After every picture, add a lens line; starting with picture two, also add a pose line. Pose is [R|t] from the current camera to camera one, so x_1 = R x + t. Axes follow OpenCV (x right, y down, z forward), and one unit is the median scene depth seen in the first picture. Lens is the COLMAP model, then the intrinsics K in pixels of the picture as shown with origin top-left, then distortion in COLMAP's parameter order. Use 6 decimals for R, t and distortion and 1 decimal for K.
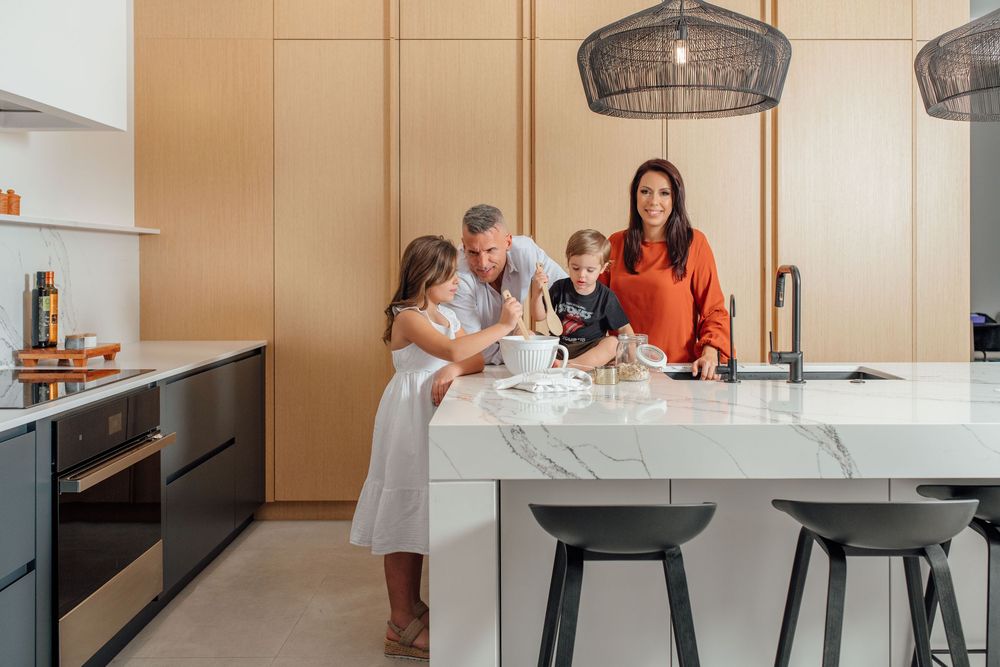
lens RADIAL K [[941.8, 0, 509.3], [0, 941.8, 326.3], [0, 0, 1]] dist [-0.002156, 0.008248]
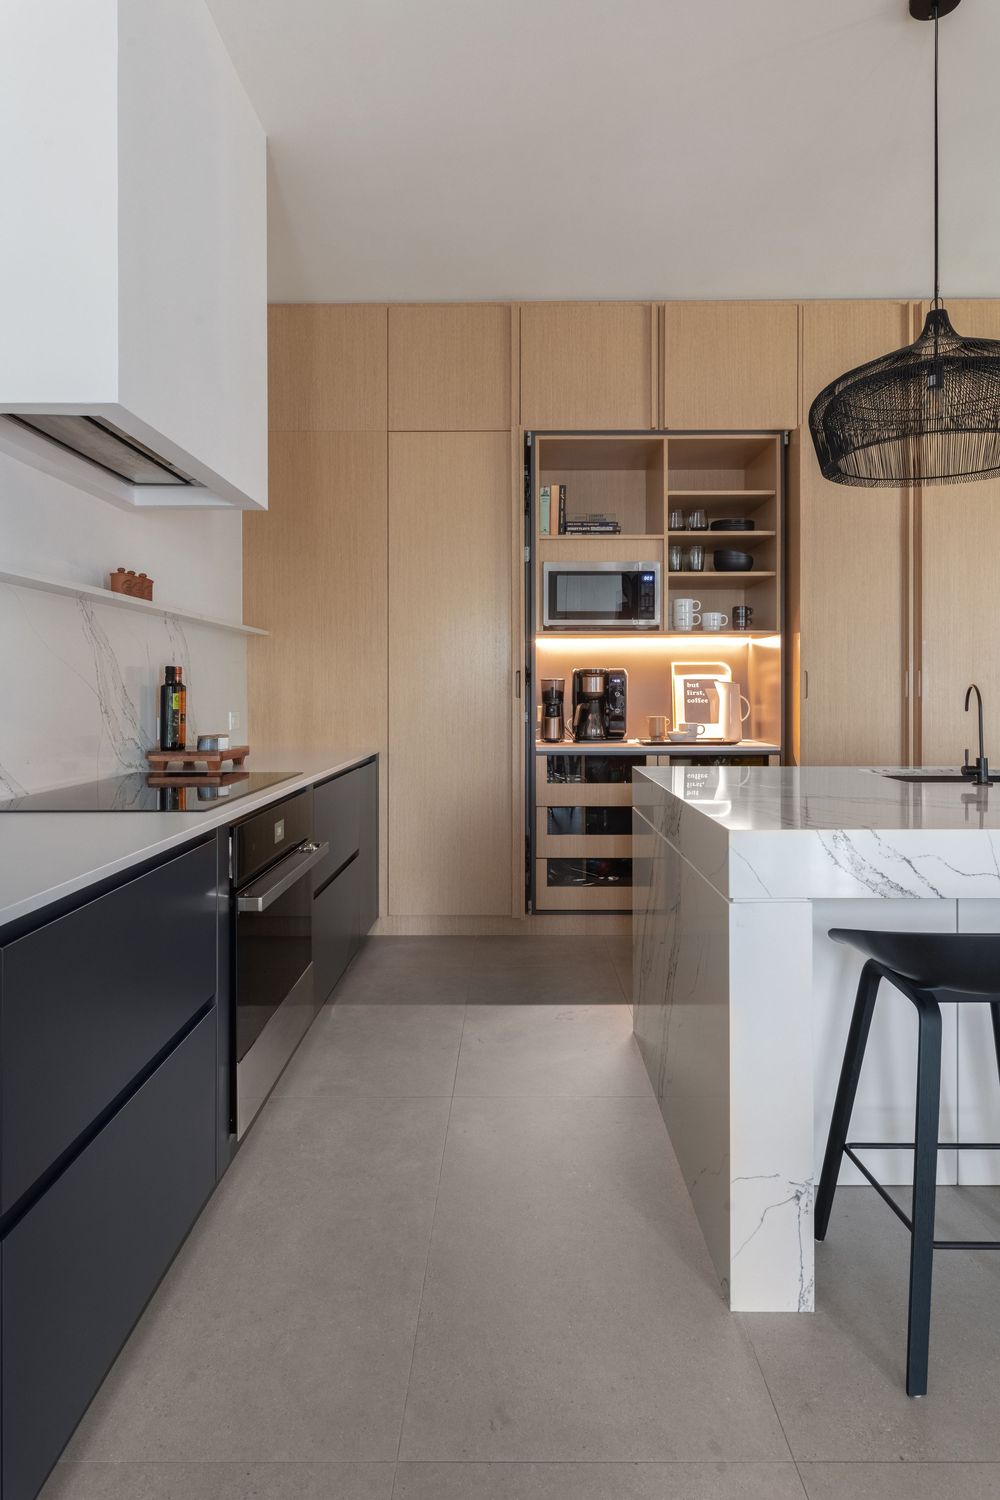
lens RADIAL K [[854.6, 0, 485.2], [0, 854.6, 744.5], [0, 0, 1]] dist [-0.001836, 0.000309]
pose [[0.999968, -0.000093, -0.008013, -0.185700], [0.000046, 0.999983, -0.005795, 0.022996], [0.008013, 0.005795, 0.999951, 0.173395]]
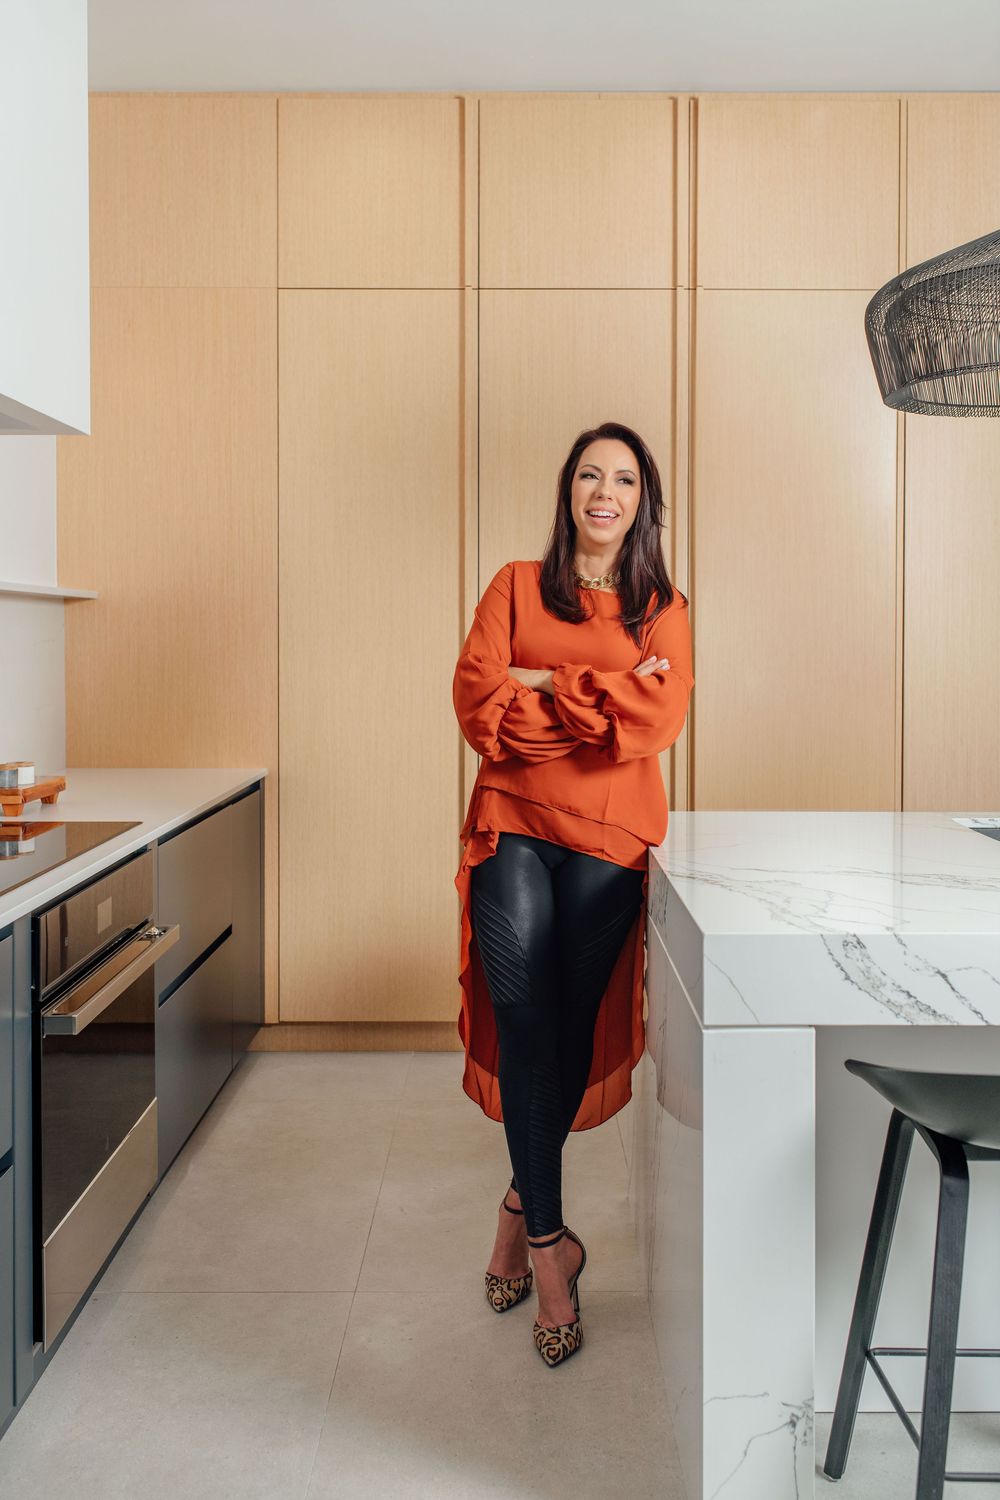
lens RADIAL K [[1412.6, 0, 480.7], [0, 1412.6, 747.7], [0, 0, 1]] dist [-0.002156, 0.008248]
pose [[0.999998, 0.001910, -0.000447, -0.146294], [-0.001903, 0.999883, 0.015171, -0.016917], [0.000475, -0.015170, 0.999885, 0.069421]]
